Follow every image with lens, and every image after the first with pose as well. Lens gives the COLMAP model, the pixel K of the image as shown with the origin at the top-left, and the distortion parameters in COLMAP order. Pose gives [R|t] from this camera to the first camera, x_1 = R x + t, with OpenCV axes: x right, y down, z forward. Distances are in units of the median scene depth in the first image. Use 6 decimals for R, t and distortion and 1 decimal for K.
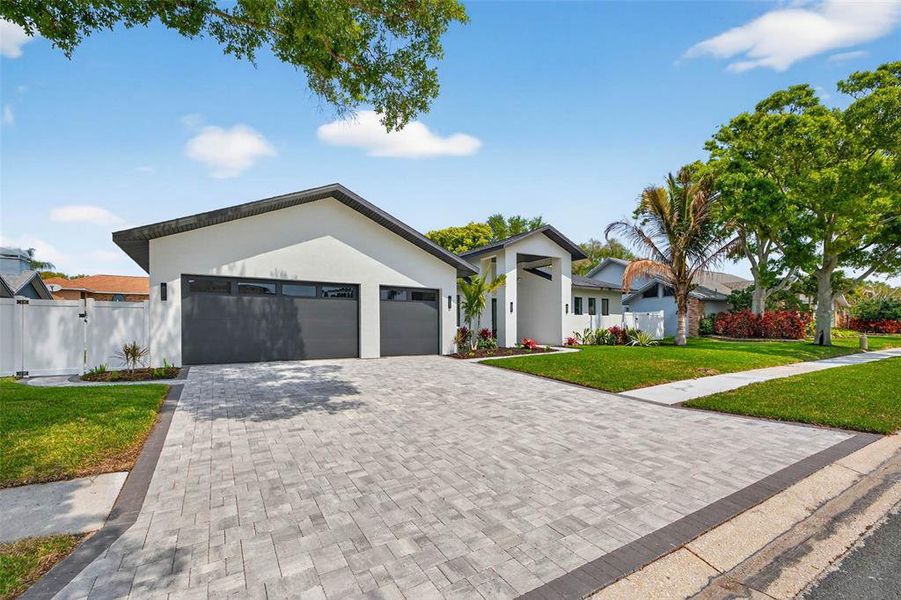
lens RADIAL K [[384.1, 0, 449.0], [0, 384.1, 319.9], [0, 0, 1]] dist [0.004115, -0.000269]
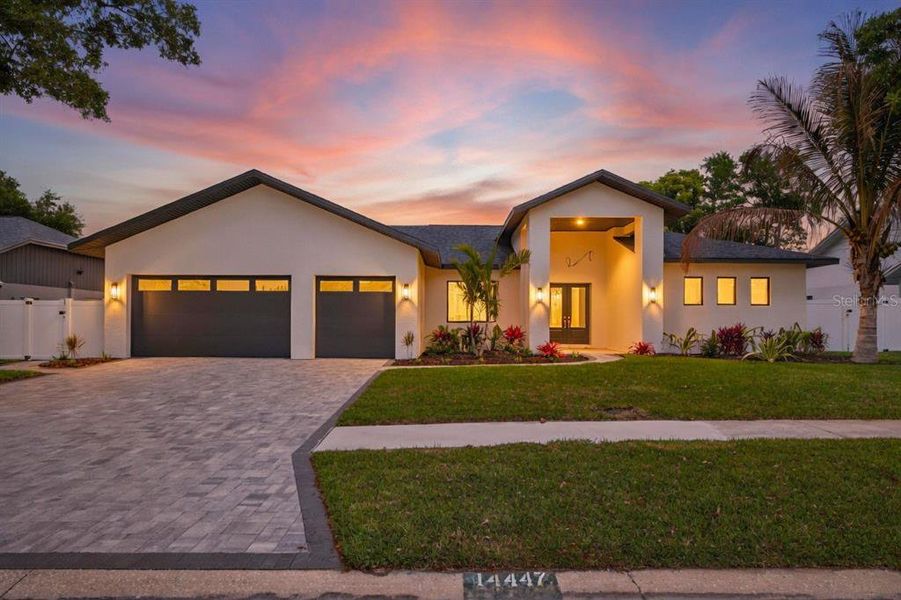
lens RADIAL K [[478.0, 0, 454.2], [0, 478.0, 306.6], [0, 0, 1]] dist [-0.000731, -0.000465]
pose [[0.858796, -0.007269, -0.512266, 0.693156], [0.003713, 0.999961, -0.007964, -0.010785], [0.512304, 0.004937, 0.858790, 0.246399]]
